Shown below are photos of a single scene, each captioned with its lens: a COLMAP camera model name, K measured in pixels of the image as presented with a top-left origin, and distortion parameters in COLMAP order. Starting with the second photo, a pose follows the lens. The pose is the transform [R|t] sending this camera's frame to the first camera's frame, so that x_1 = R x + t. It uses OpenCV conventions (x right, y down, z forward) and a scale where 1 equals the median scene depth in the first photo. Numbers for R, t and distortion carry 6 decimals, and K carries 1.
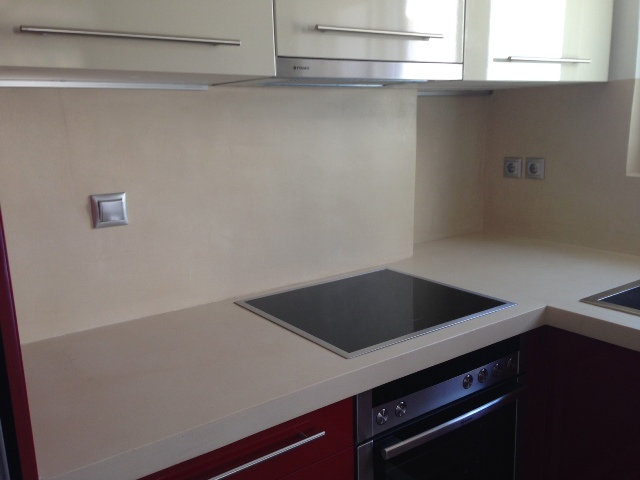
lens RADIAL K [[591.6, 0, 299.0], [0, 591.6, 239.2], [0, 0, 1]] dist [0.005167, -0.005501]
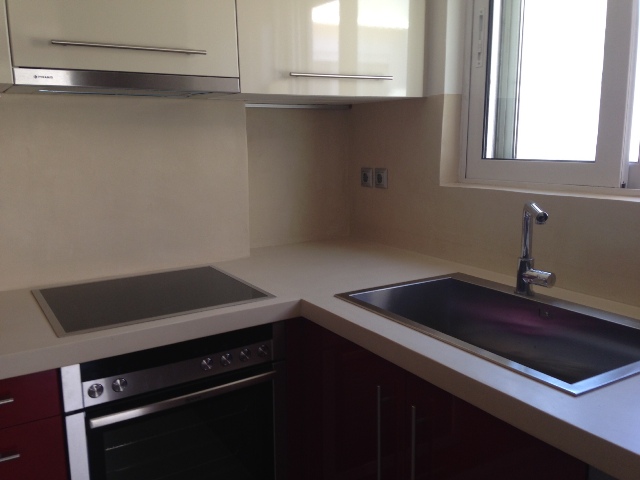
lens RADIAL K [[586.5, 0, 320.0], [0, 586.5, 240.0], [0, 0, 1]] dist [0.106612, -0.008809]
pose [[0.998474, 0.026728, -0.048324, 0.382295], [-0.027664, 0.999440, -0.018810, 0.016545], [0.047794, 0.020118, 0.998655, -0.069679]]
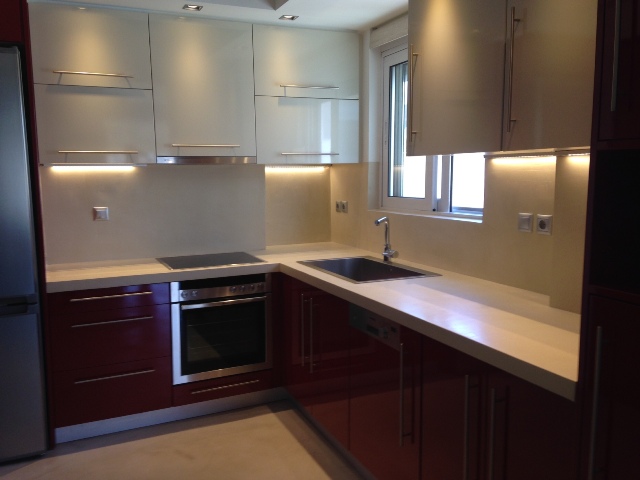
lens RADIAL K [[586.5, 0, 320.0], [0, 586.5, 240.0], [0, 0, 1]] dist [0.106612, -0.008809]
pose [[0.980475, 0.039282, -0.192682, 0.759455], [-0.055363, 0.995352, -0.078797, 0.146702], [0.188691, 0.087926, 0.978092, -0.897738]]
